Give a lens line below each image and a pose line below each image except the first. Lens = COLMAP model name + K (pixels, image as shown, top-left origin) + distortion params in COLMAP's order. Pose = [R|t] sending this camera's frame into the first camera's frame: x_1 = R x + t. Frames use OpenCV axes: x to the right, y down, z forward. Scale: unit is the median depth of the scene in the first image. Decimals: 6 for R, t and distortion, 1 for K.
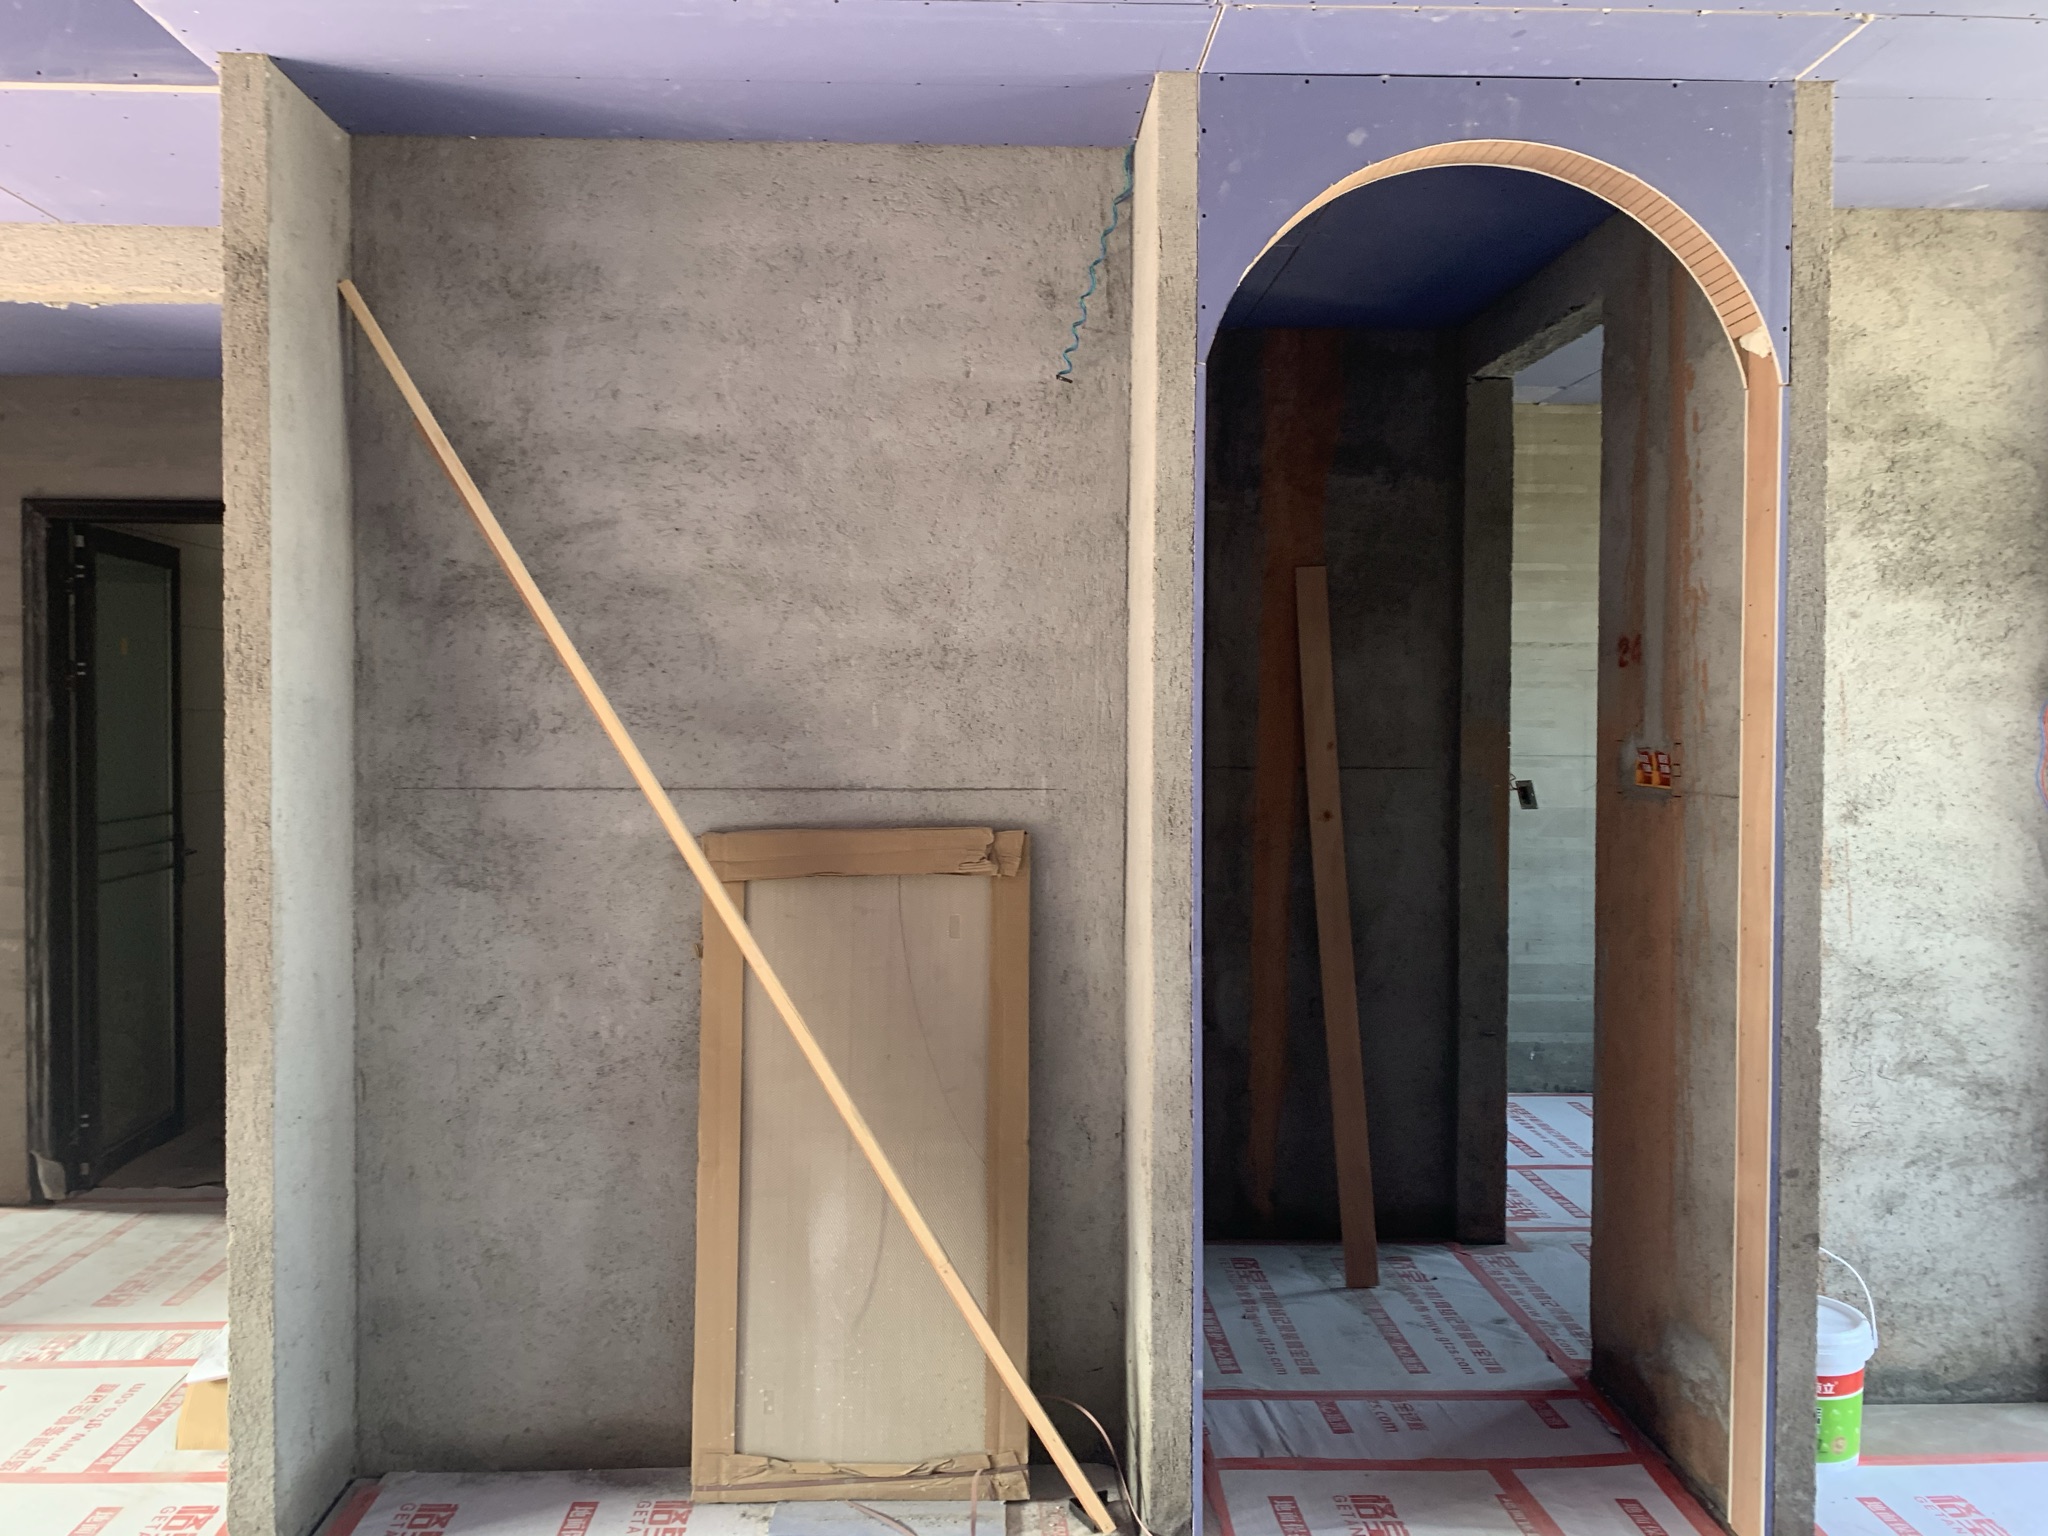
lens RADIAL K [[1508.6, 0, 983.4], [0, 1508.6, 750.2], [0, 0, 1]] dist [0.046024, -0.053470]
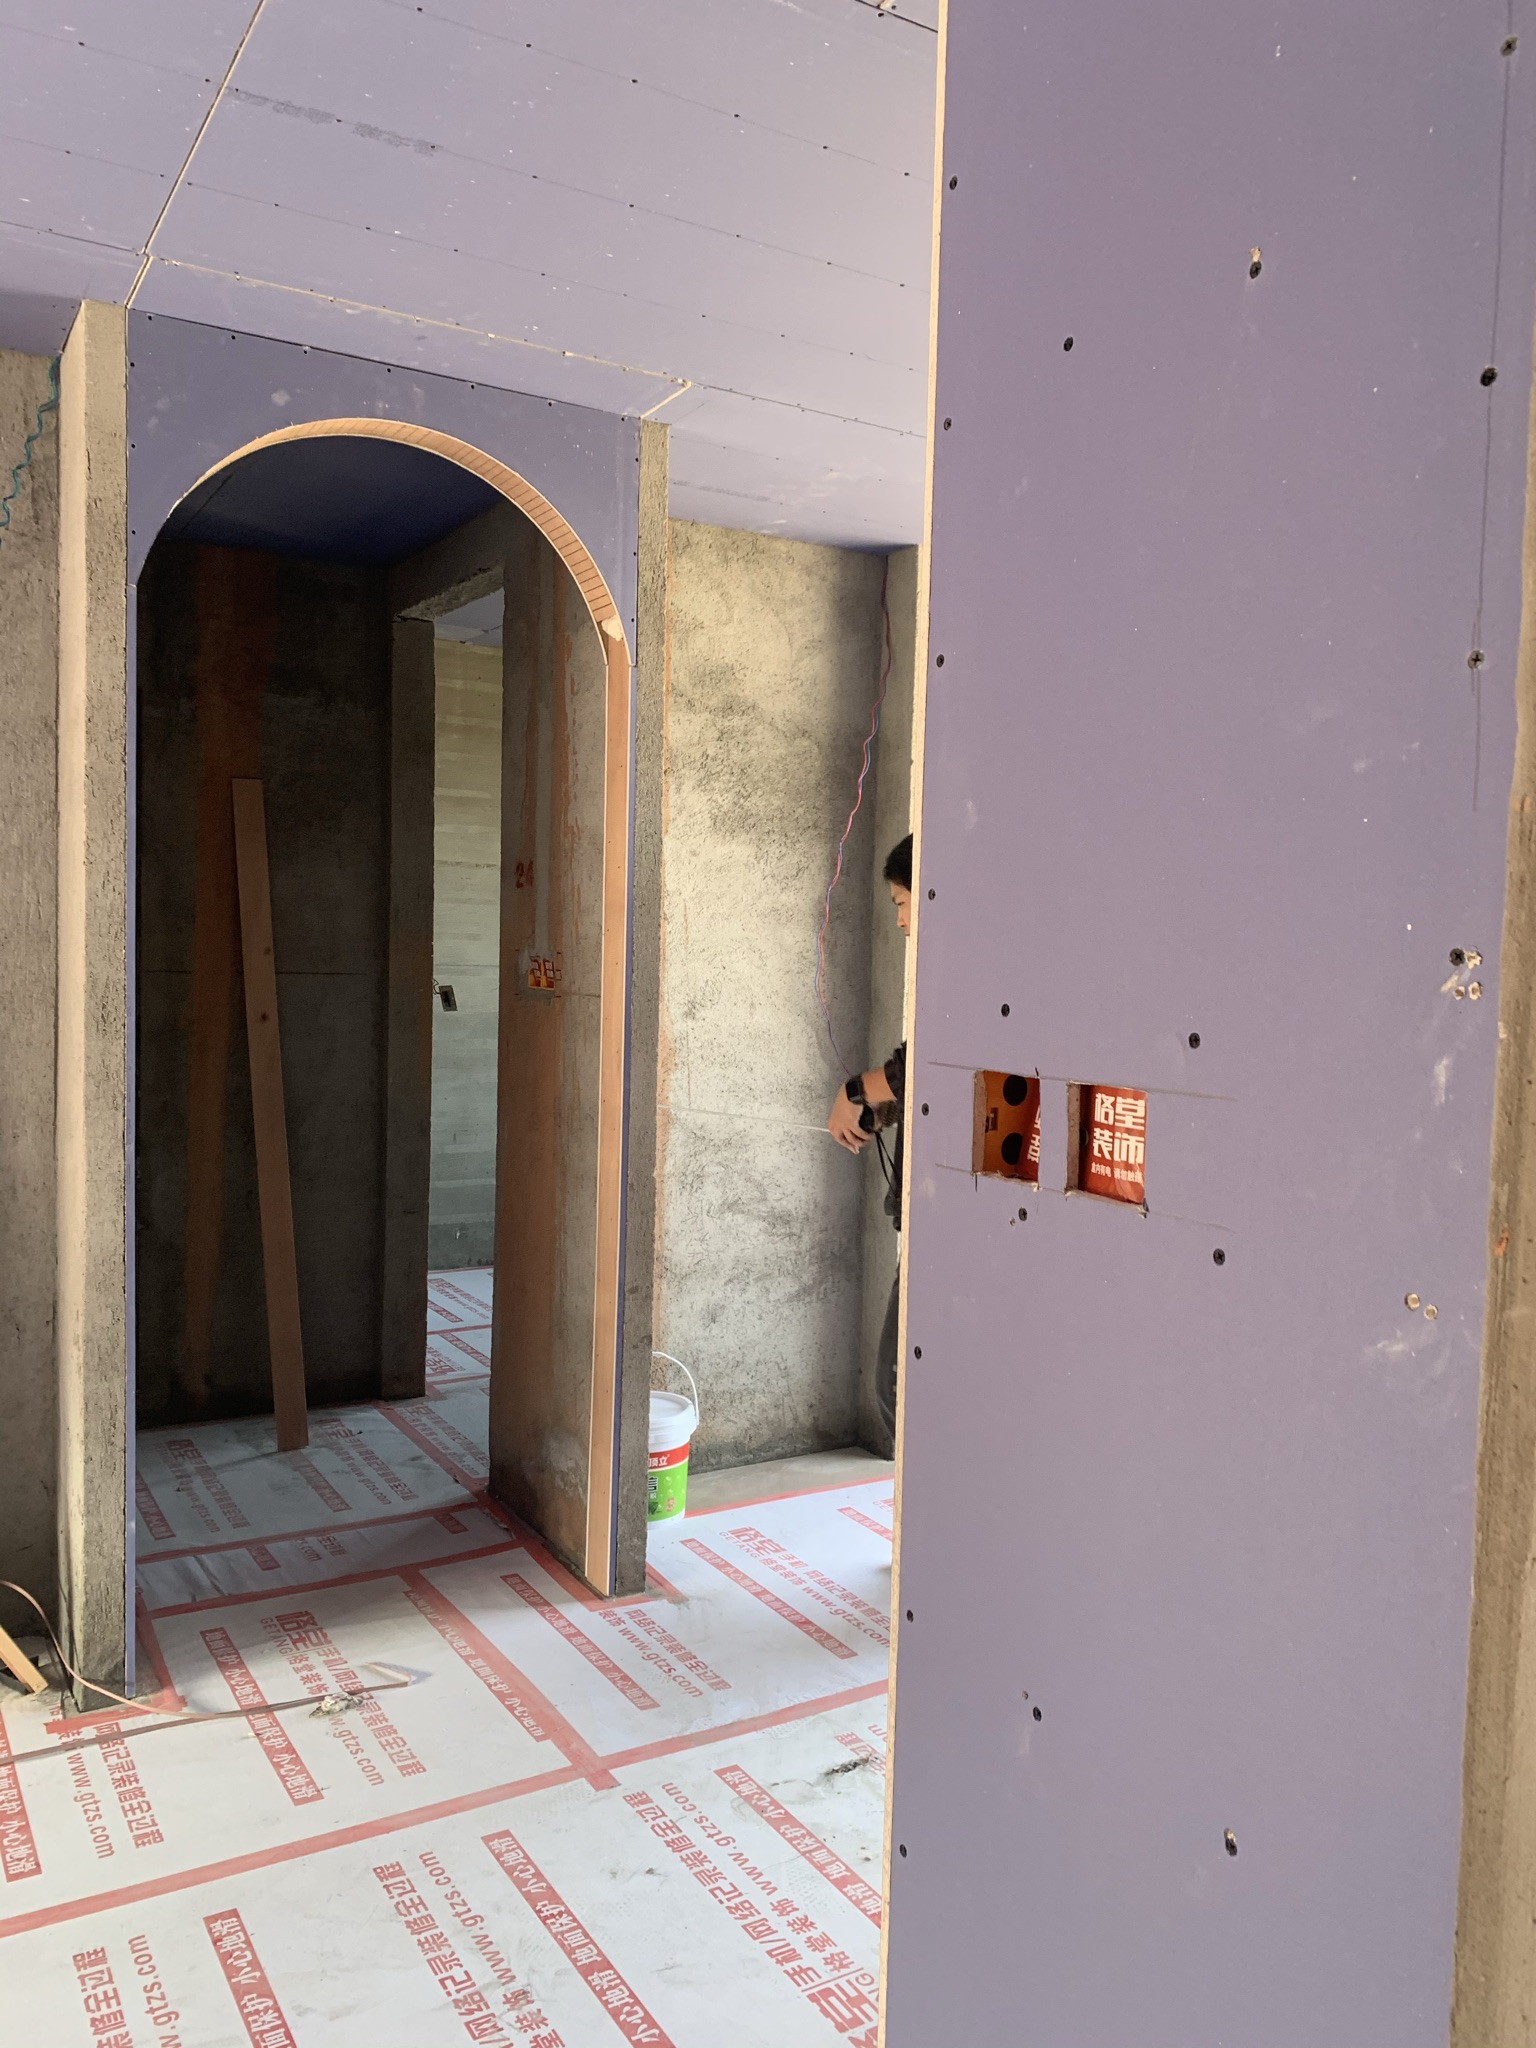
lens RADIAL K [[1571.7, 0, 773.4], [0, 1571.7, 1019.0], [0, 0, 1]] dist [0.017588, -0.012727]
pose [[0.864768, -0.007750, 0.502112, -0.020824], [-0.009582, 0.999444, 0.031930, 0.007179], [-0.502081, -0.032424, 0.864213, -0.161422]]
